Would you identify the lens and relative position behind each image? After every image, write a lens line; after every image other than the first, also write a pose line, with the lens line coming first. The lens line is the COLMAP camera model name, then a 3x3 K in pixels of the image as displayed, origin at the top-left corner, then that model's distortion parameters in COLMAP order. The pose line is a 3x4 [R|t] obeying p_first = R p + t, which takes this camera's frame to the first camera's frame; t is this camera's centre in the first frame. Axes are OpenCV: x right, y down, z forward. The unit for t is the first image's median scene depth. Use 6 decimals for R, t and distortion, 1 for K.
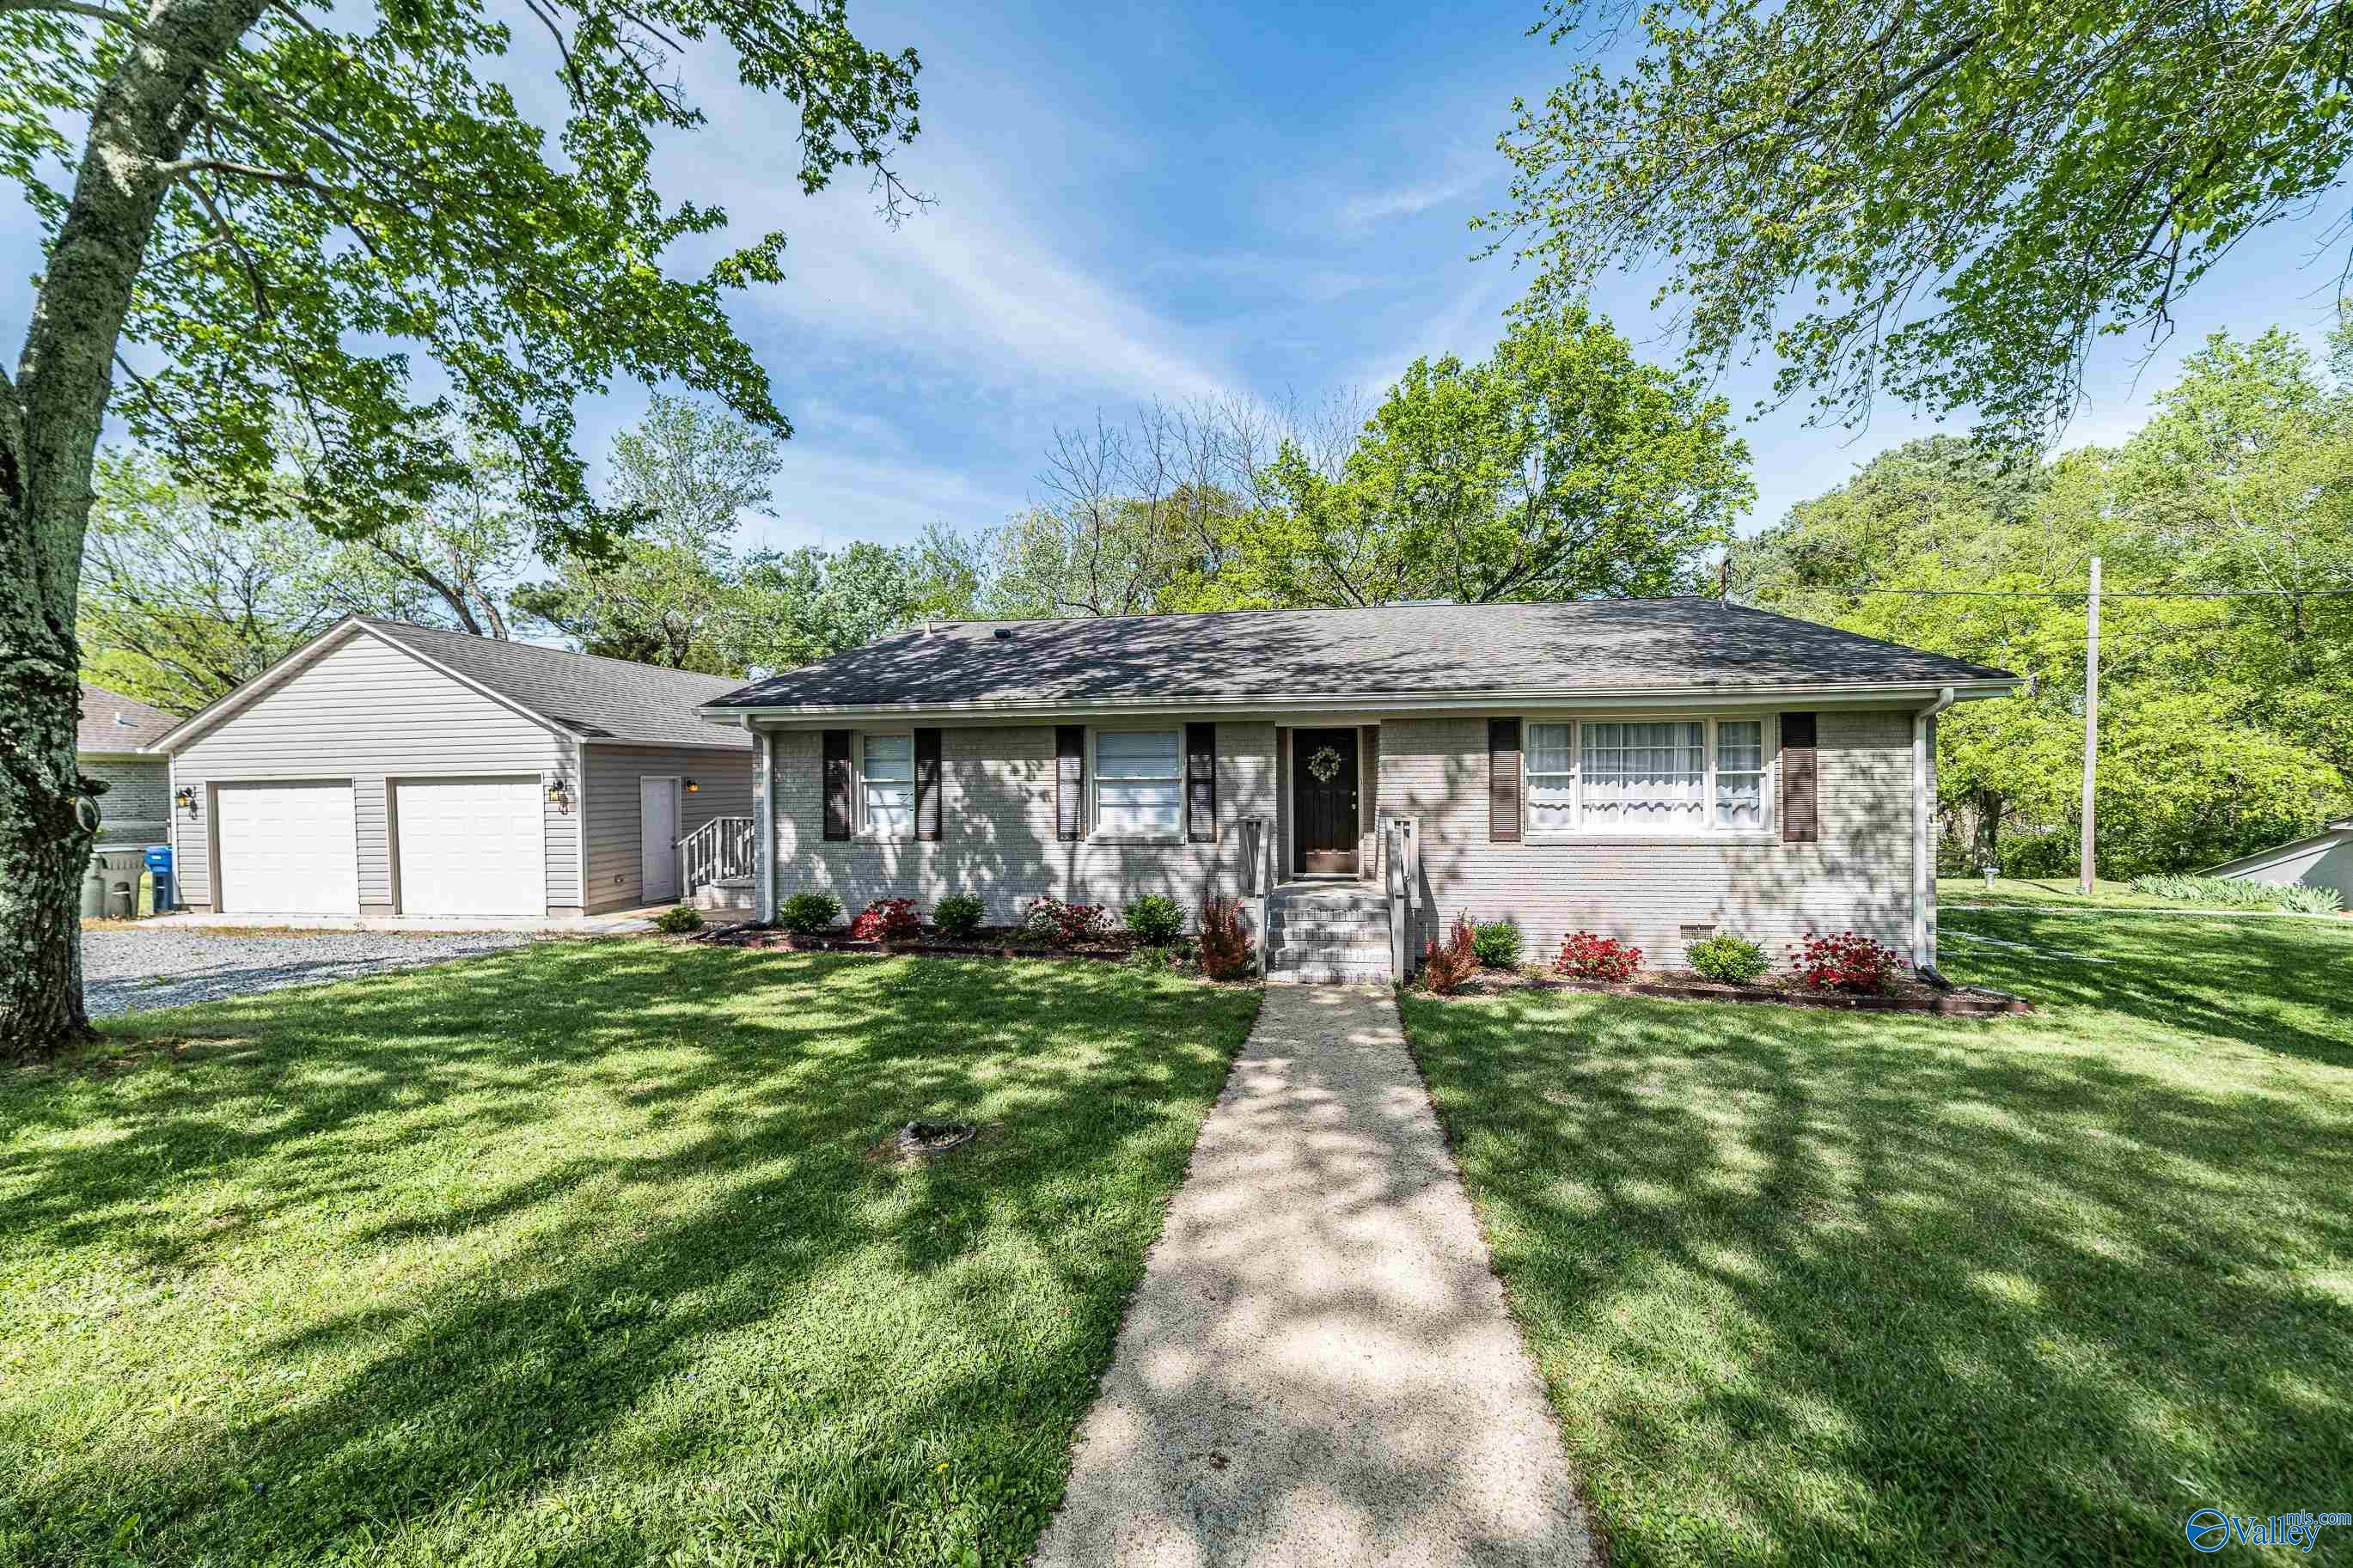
lens RADIAL K [[944.5, 0, 1172.0], [0, 944.5, 810.1], [0, 0, 1]] dist [-0.001187, 0.007730]
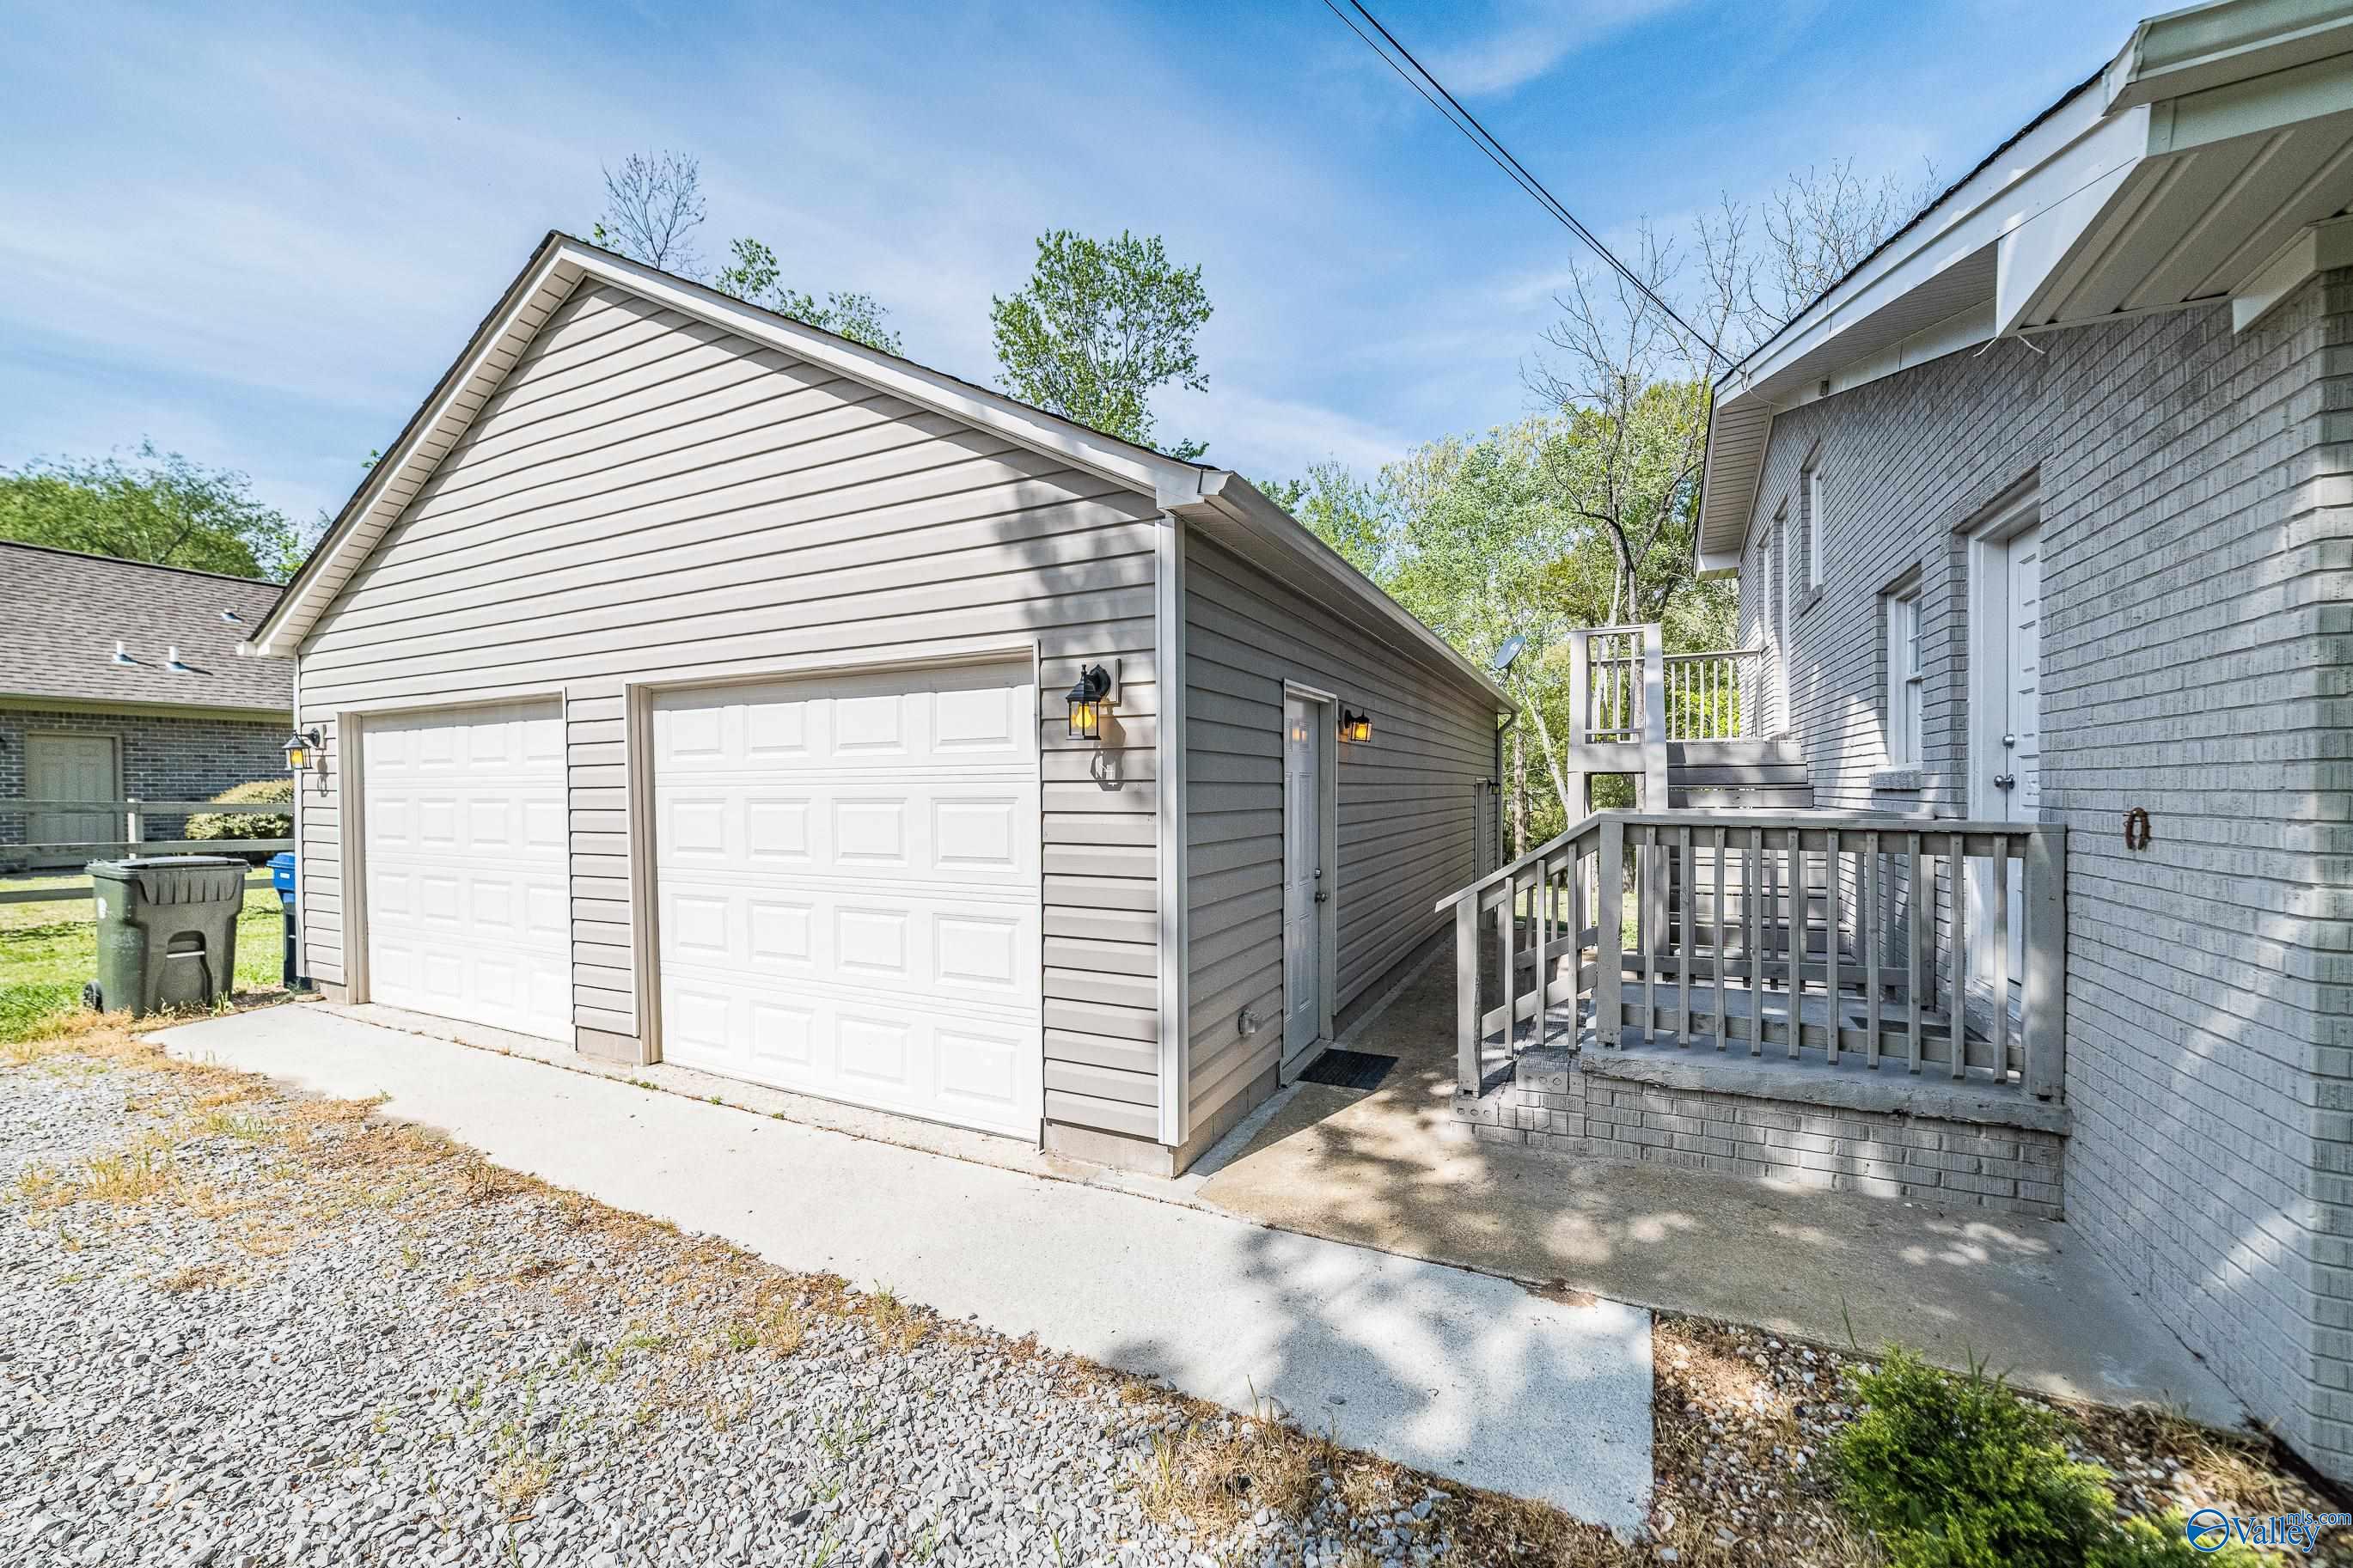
lens RADIAL K [[944.5, 0, 1172.0], [0, 944.5, 810.1], [0, 0, 1]] dist [-0.001187, 0.007730]
pose [[0.952920, 0.018134, -0.302679, -0.501867], [-0.019913, 0.999798, -0.002792, 0.009190], [0.302567, 0.008688, 0.953088, 0.689586]]
